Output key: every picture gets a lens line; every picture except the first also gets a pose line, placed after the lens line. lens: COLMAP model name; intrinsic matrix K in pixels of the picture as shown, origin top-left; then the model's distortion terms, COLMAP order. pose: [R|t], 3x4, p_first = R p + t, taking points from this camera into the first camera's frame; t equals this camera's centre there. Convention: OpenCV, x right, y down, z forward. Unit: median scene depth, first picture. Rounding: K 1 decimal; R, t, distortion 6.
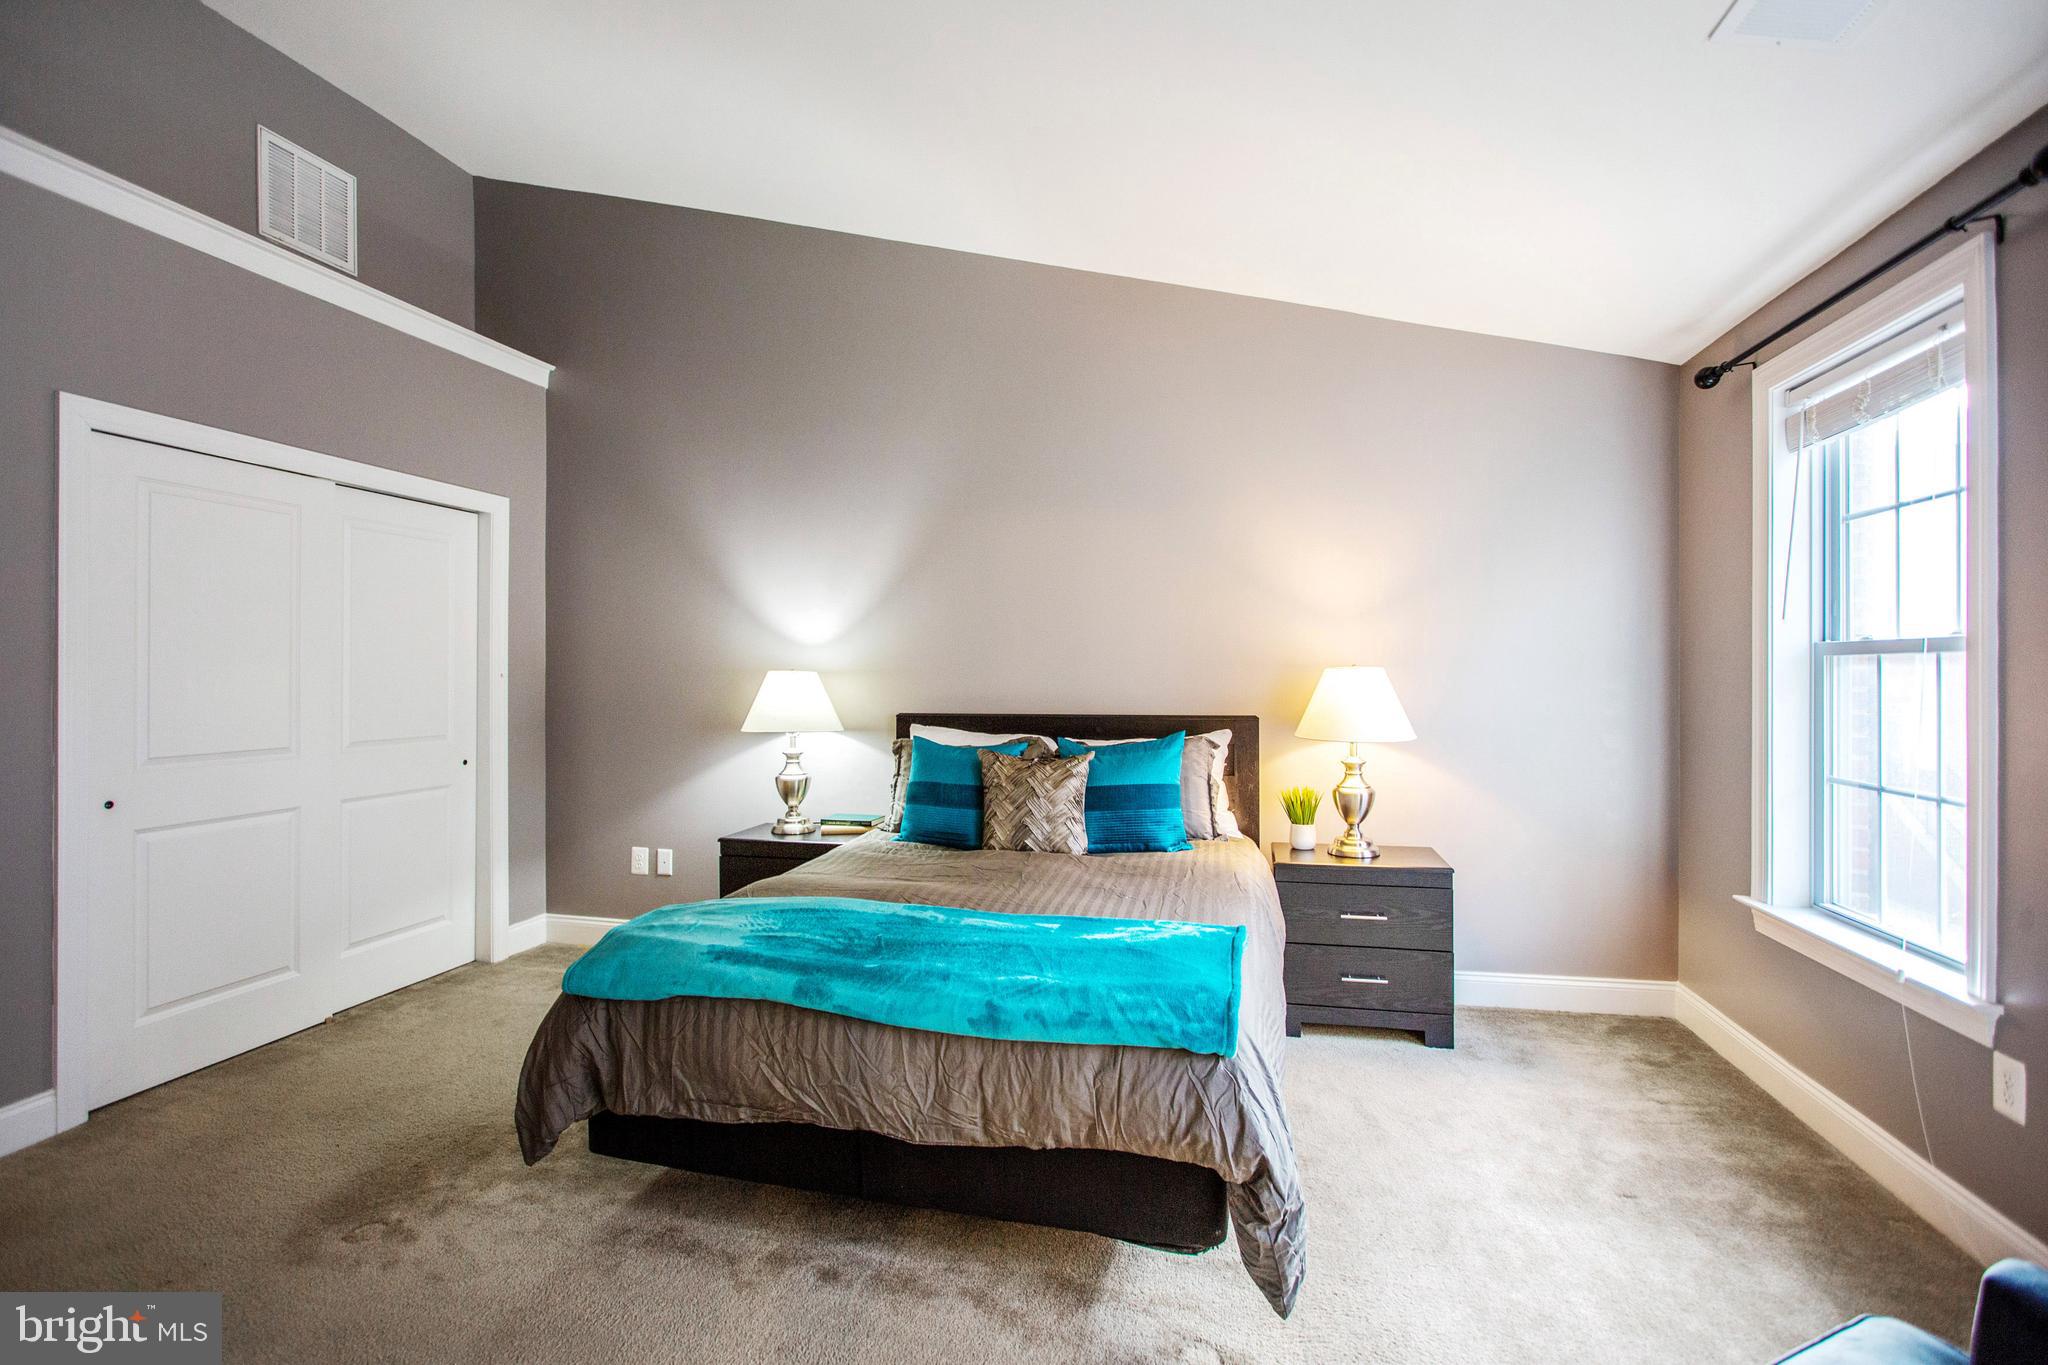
lens RADIAL K [[979.2, 0, 1019.8], [0, 979.2, 671.7], [0, 0, 1]] dist [-0.007477, -0.000068]
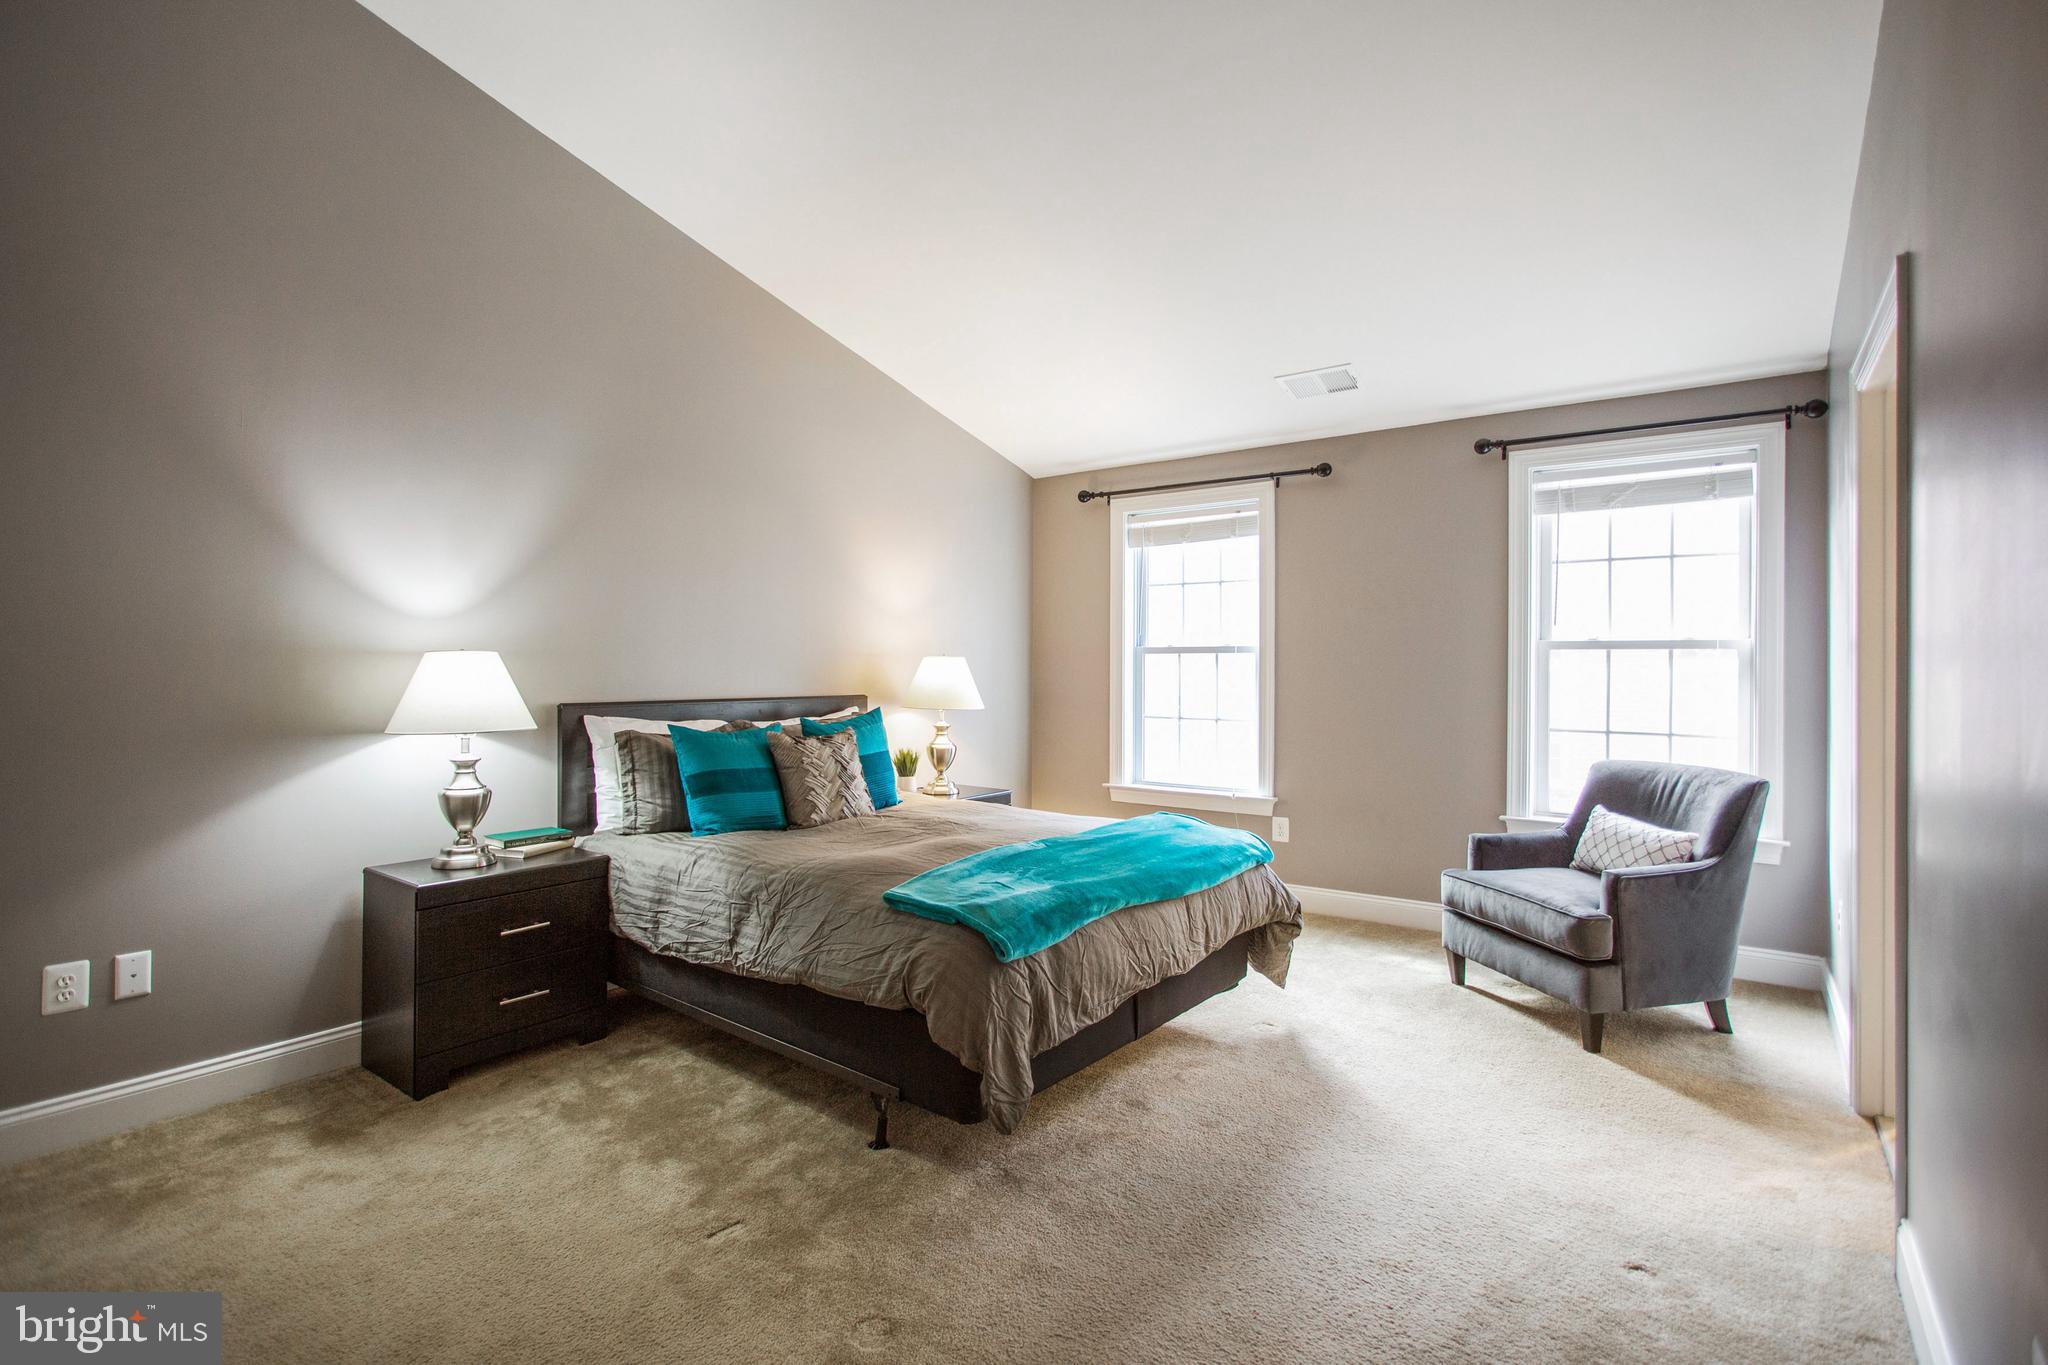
lens RADIAL K [[979.2, 0, 1019.8], [0, 979.2, 671.7], [0, 0, 1]] dist [-0.007477, -0.000068]
pose [[0.385441, 0.001923, 0.922731, -0.757341], [-0.002879, 0.999995, -0.000881, 0.015797], [-0.922728, -0.002317, 0.385444, 0.322772]]
